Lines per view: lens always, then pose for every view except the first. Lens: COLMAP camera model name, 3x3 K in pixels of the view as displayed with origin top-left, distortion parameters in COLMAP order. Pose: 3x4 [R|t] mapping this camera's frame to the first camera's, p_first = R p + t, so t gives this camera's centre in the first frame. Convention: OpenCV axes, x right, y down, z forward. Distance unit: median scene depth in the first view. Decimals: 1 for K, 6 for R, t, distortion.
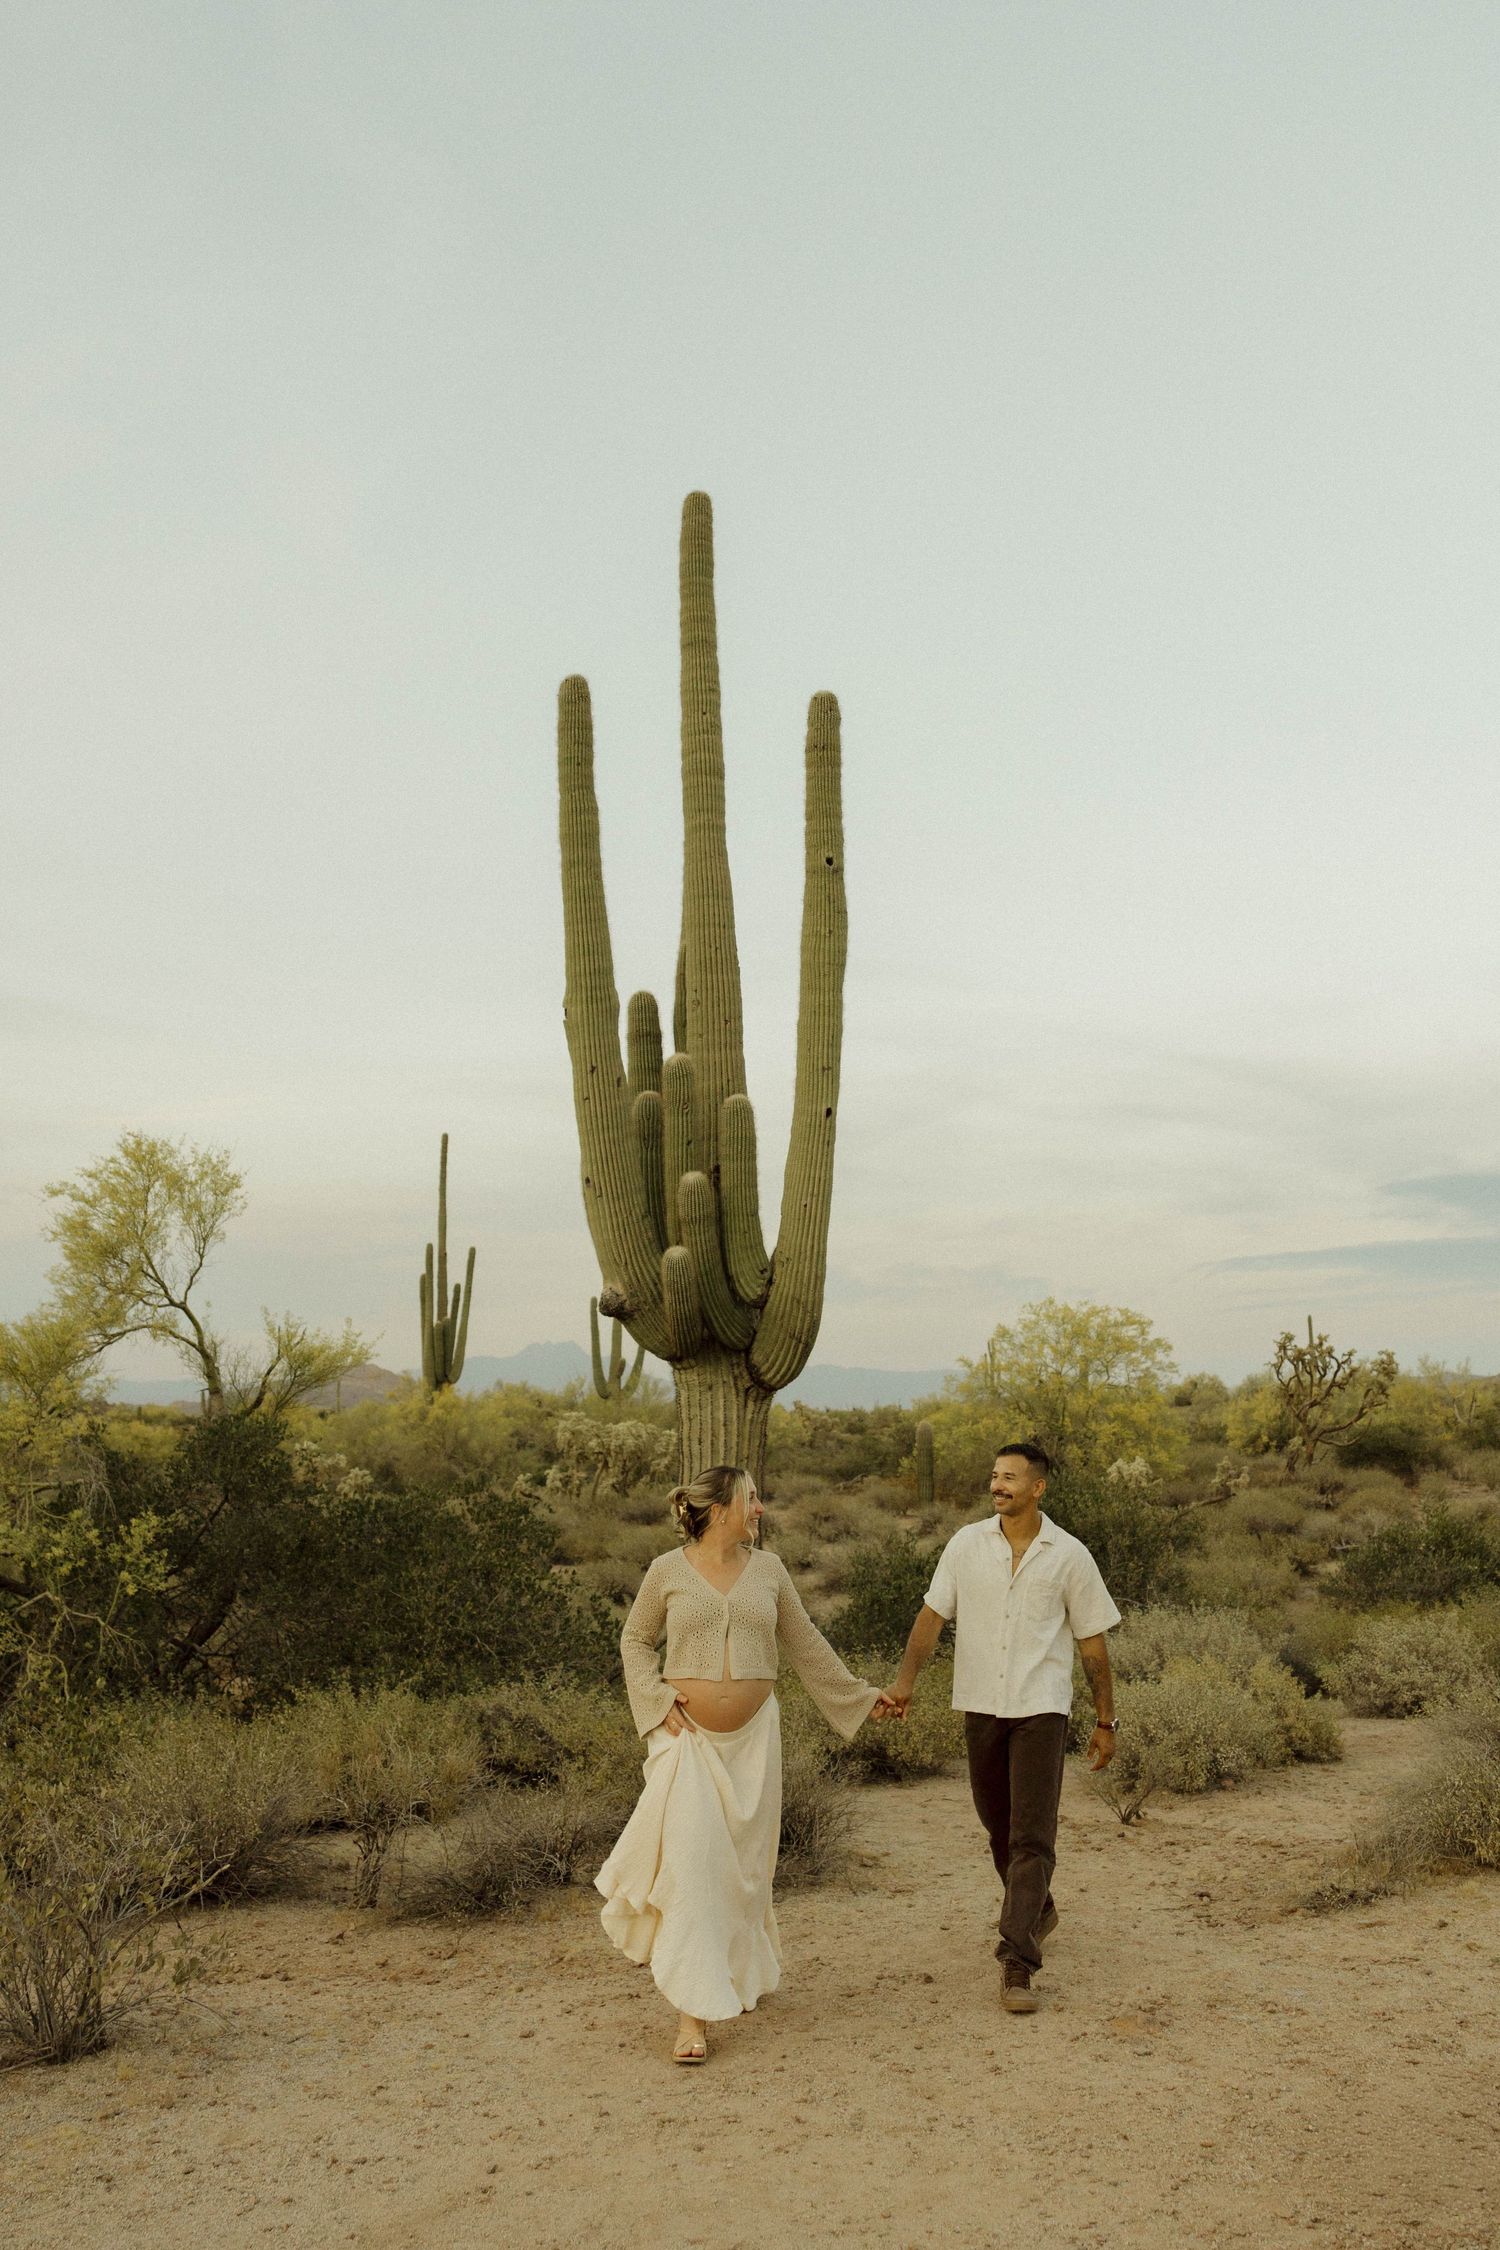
lens RADIAL K [[1804.8, 0, 739.6], [0, 1804.8, 1131.4], [0, 0, 1]] dist [-0.022057, 0.001370]
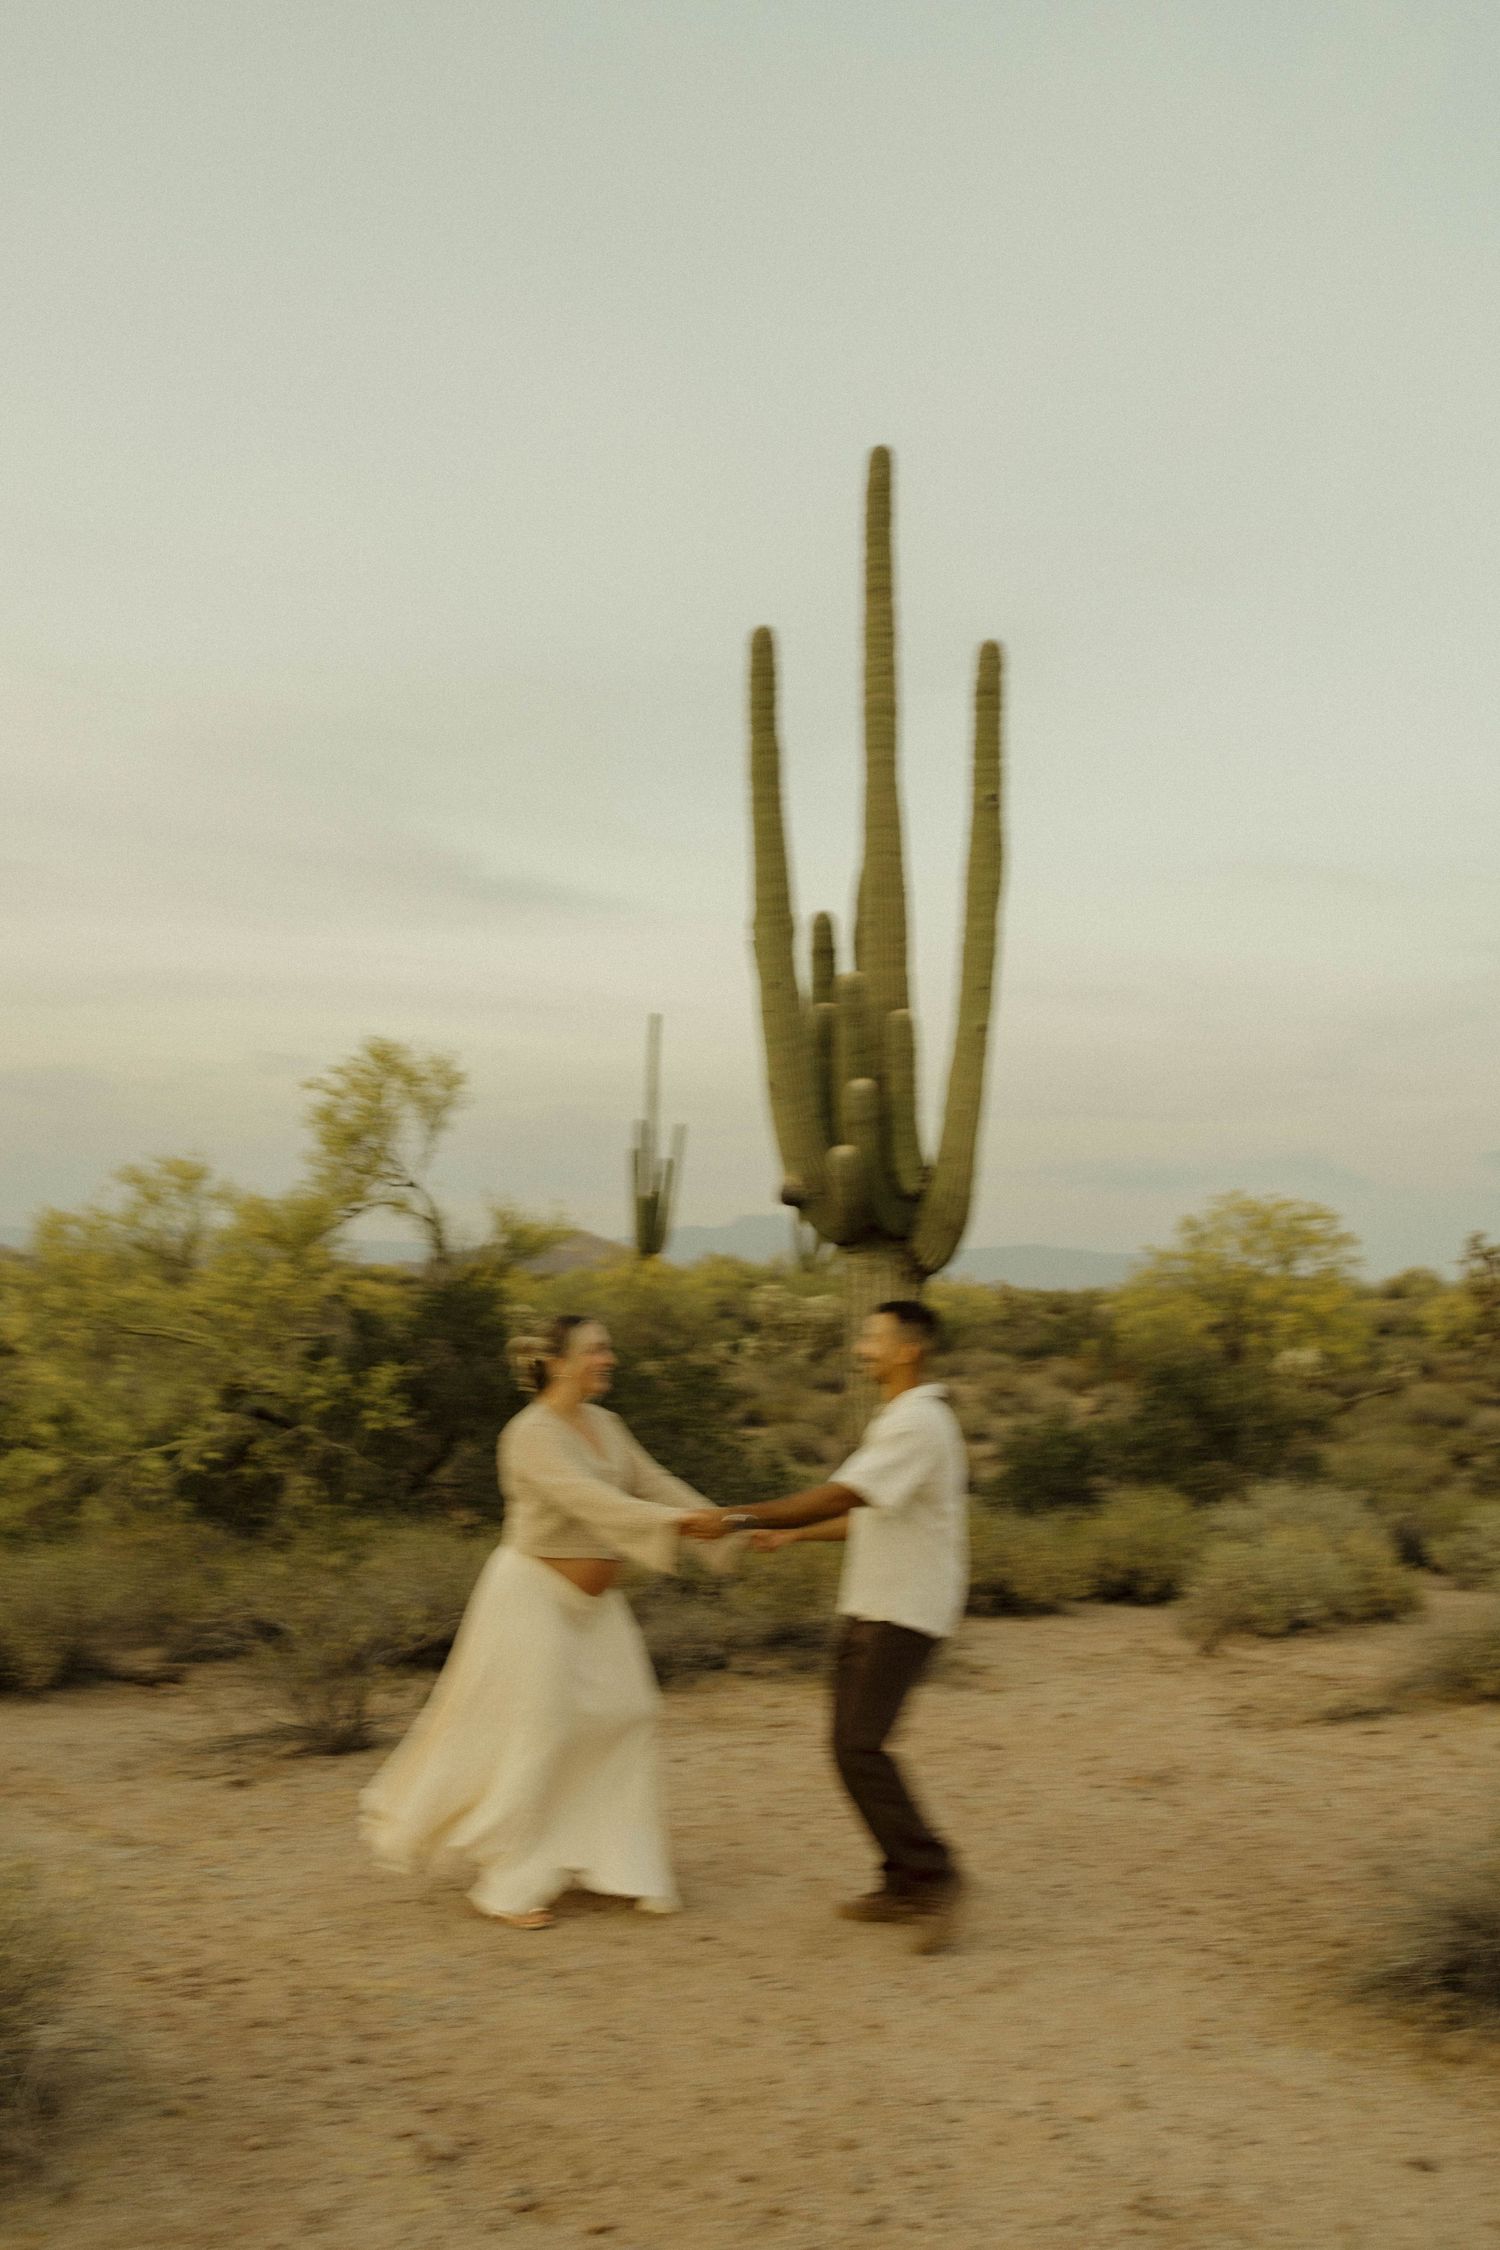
lens RADIAL K [[1804.8, 0, 739.6], [0, 1804.8, 1131.4], [0, 0, 1]] dist [-0.022057, 0.001370]
pose [[0.992930, 0.023420, -0.116372, 0.028485], [-0.015332, 0.997435, 0.069922, -0.021098], [0.117711, -0.067644, 0.990741, -0.113019]]
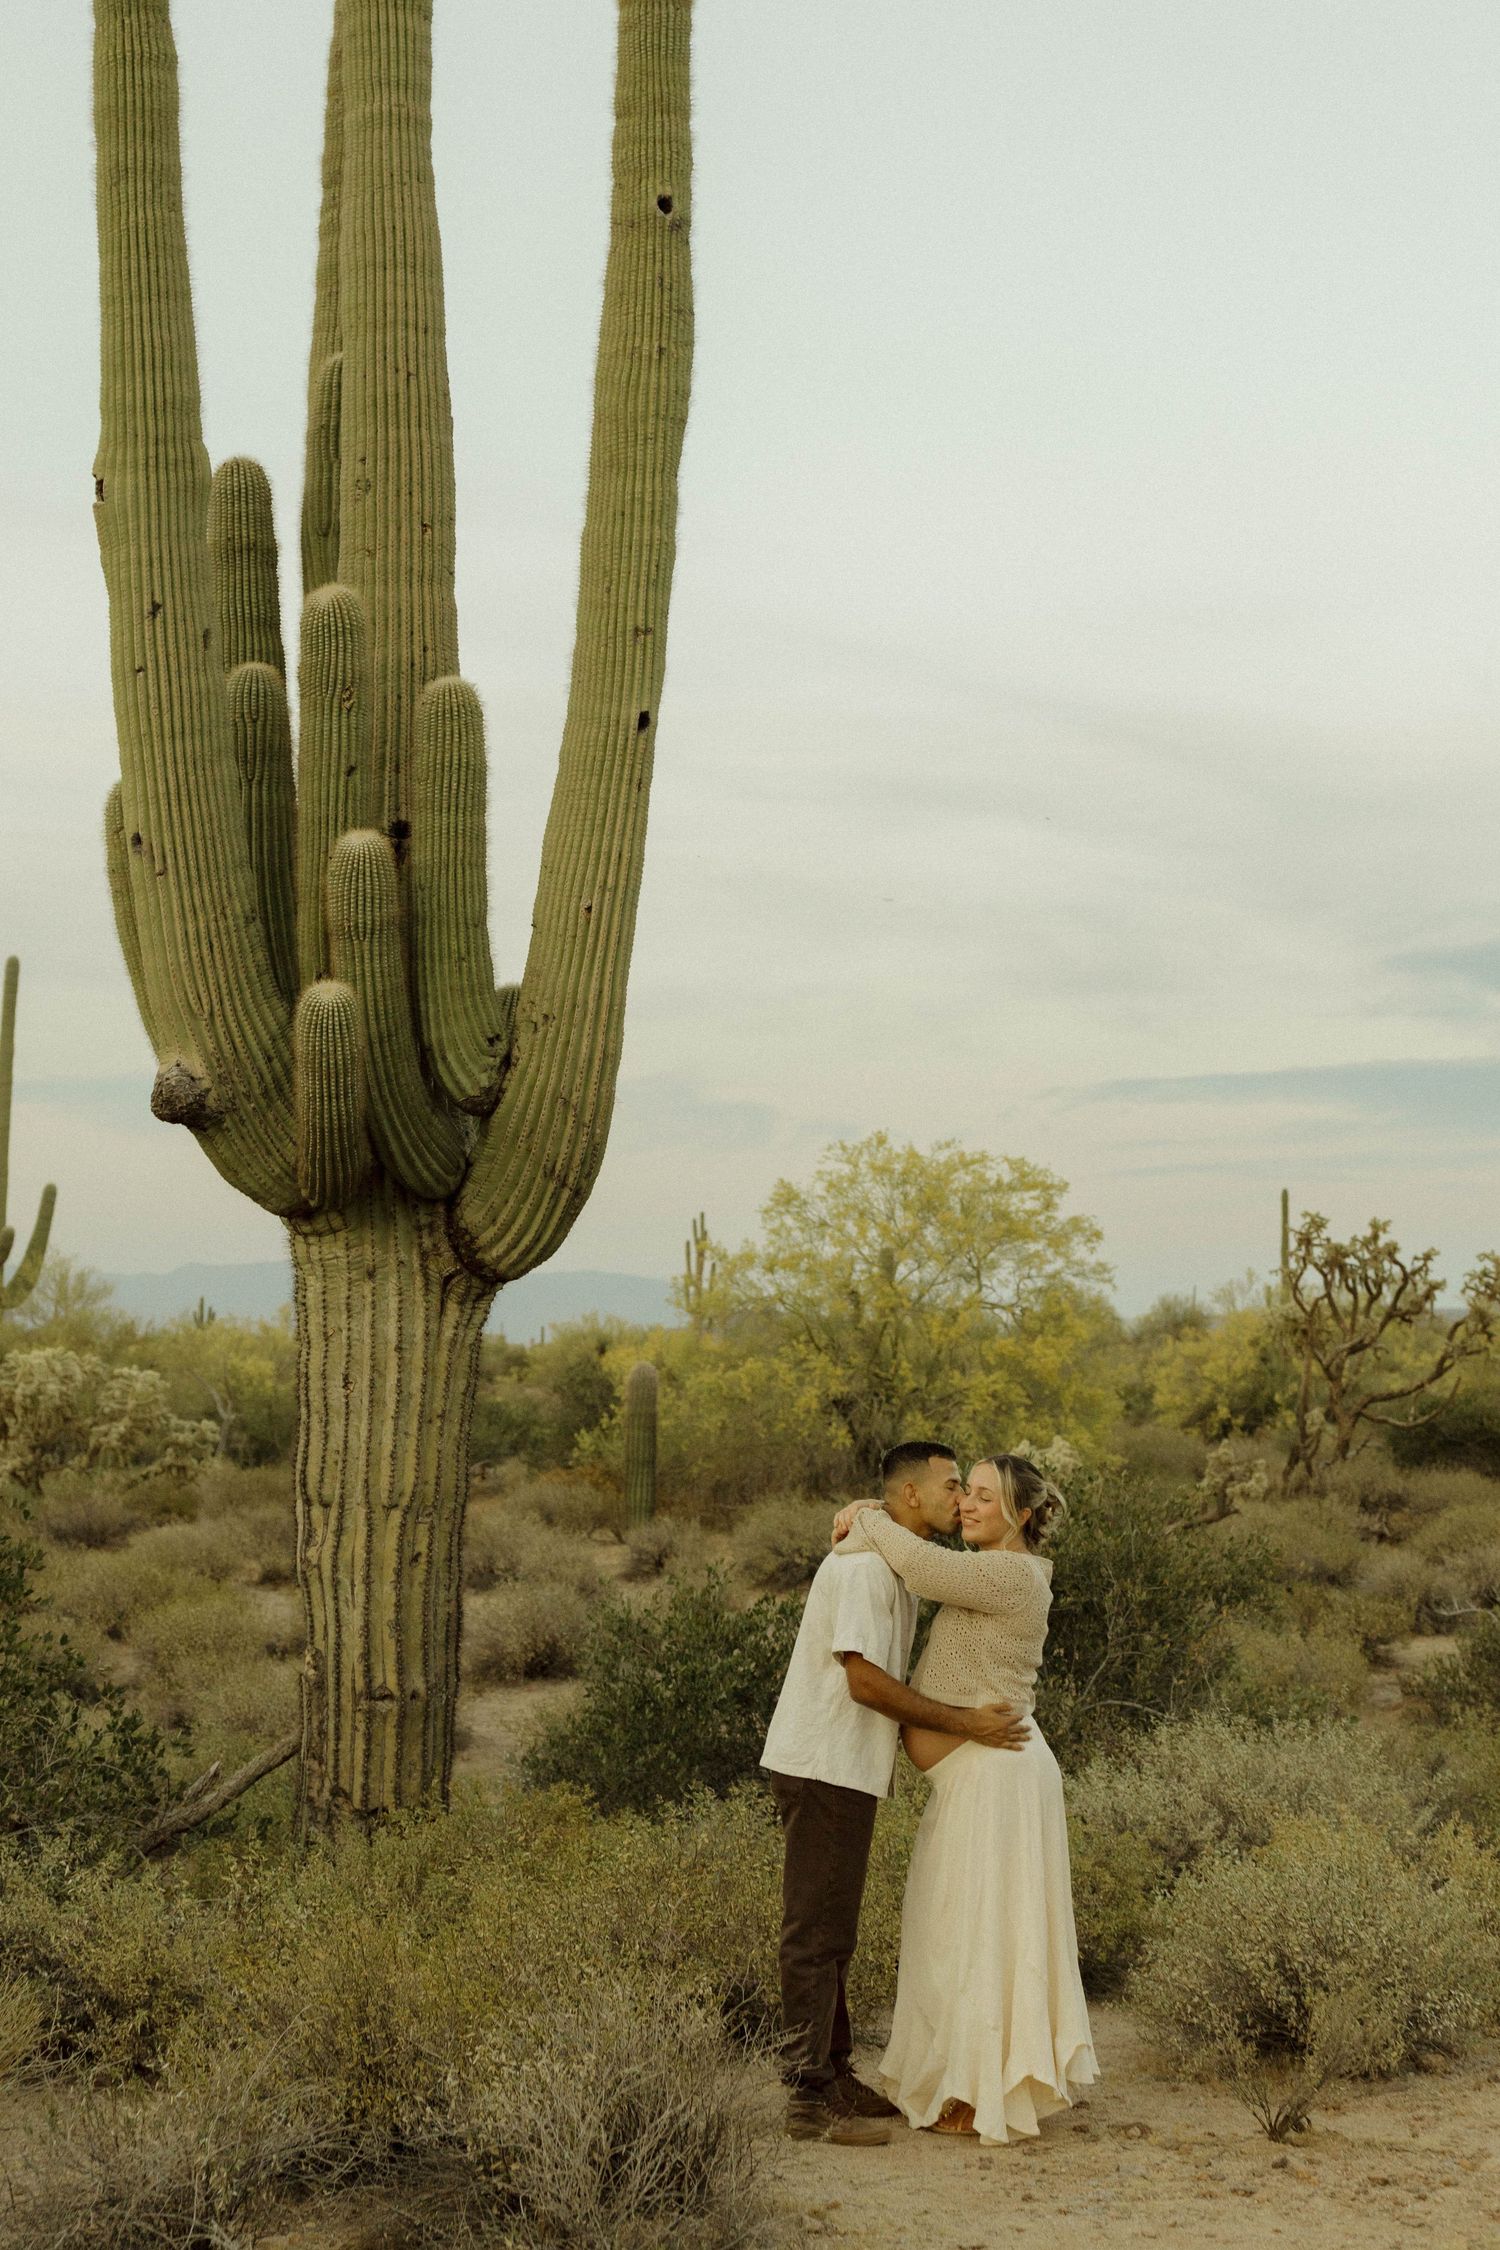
lens RADIAL K [[3474.5, 0, 705.1], [0, 3474.5, 1114.3], [0, 0, 1]] dist [-0.156880, 1.000803]
pose [[0.988851, 0.033408, 0.145111, -0.062968], [-0.045894, 0.995445, 0.083568, 0.015230], [-0.141658, -0.089296, 0.985880, 0.057499]]
